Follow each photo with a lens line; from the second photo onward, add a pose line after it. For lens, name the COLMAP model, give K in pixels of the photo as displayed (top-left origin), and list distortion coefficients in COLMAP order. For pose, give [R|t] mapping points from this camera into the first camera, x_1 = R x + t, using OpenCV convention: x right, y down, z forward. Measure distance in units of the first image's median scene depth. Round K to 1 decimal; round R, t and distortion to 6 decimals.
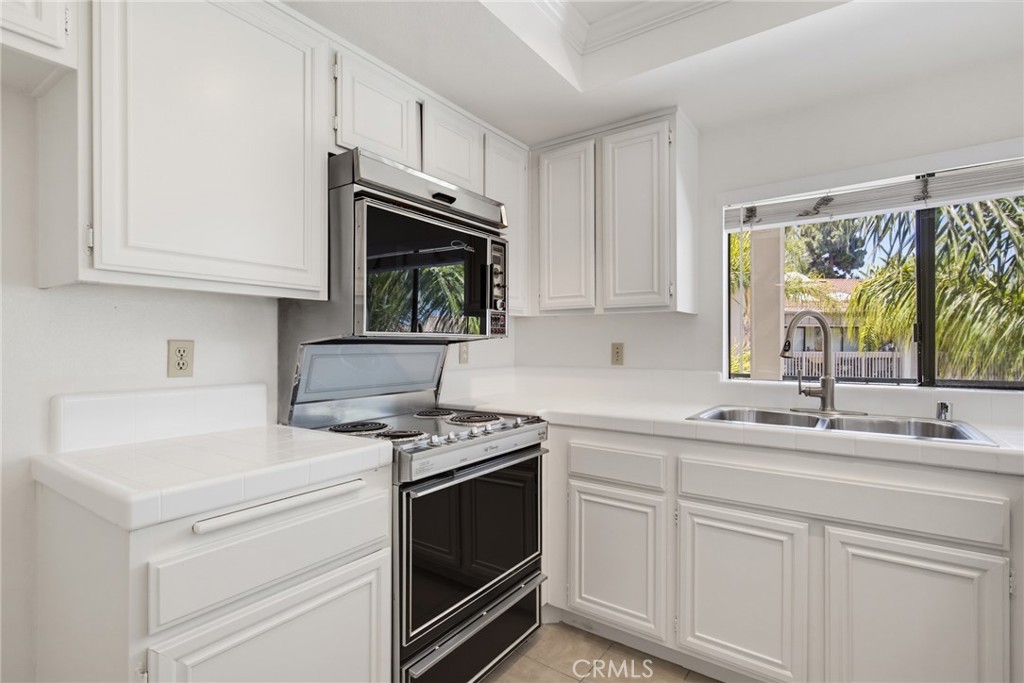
lens RADIAL K [[482.4, 0, 519.7], [0, 482.4, 344.4], [0, 0, 1]] dist [-0.001343, -0.000970]
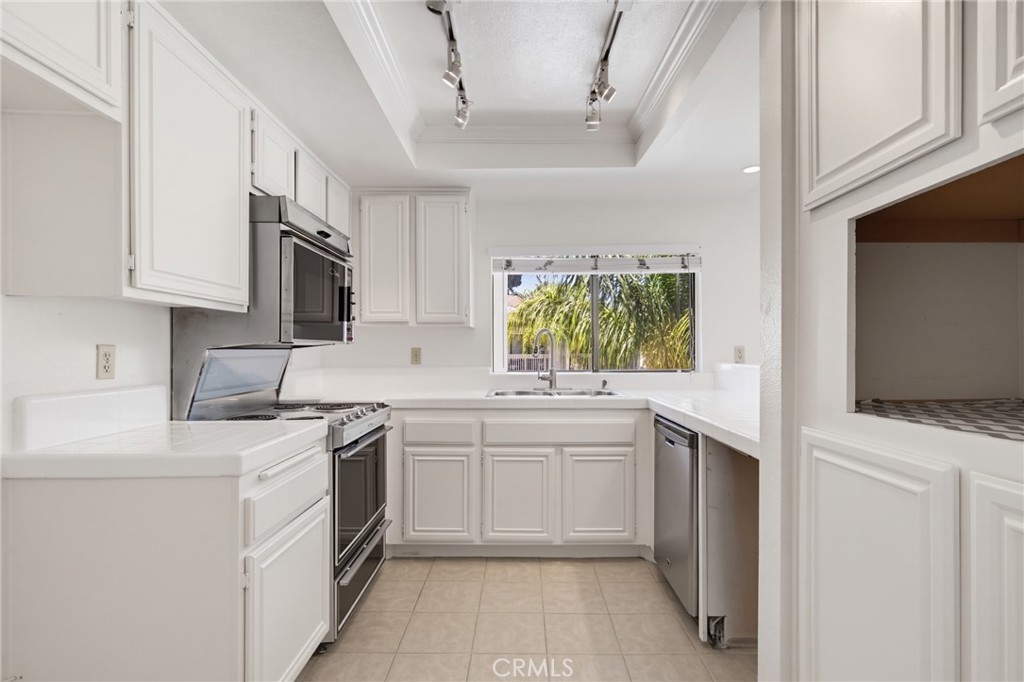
lens RADIAL K [[482.4, 0, 516.2], [0, 482.4, 347.9], [0, 0, 1]] dist [-0.001343, -0.000970]
pose [[0.820007, 0.002074, 0.572350, -0.486071], [-0.001197, 0.999997, -0.001909, -0.000944], [-0.572353, 0.000880, 0.820007, -0.350553]]
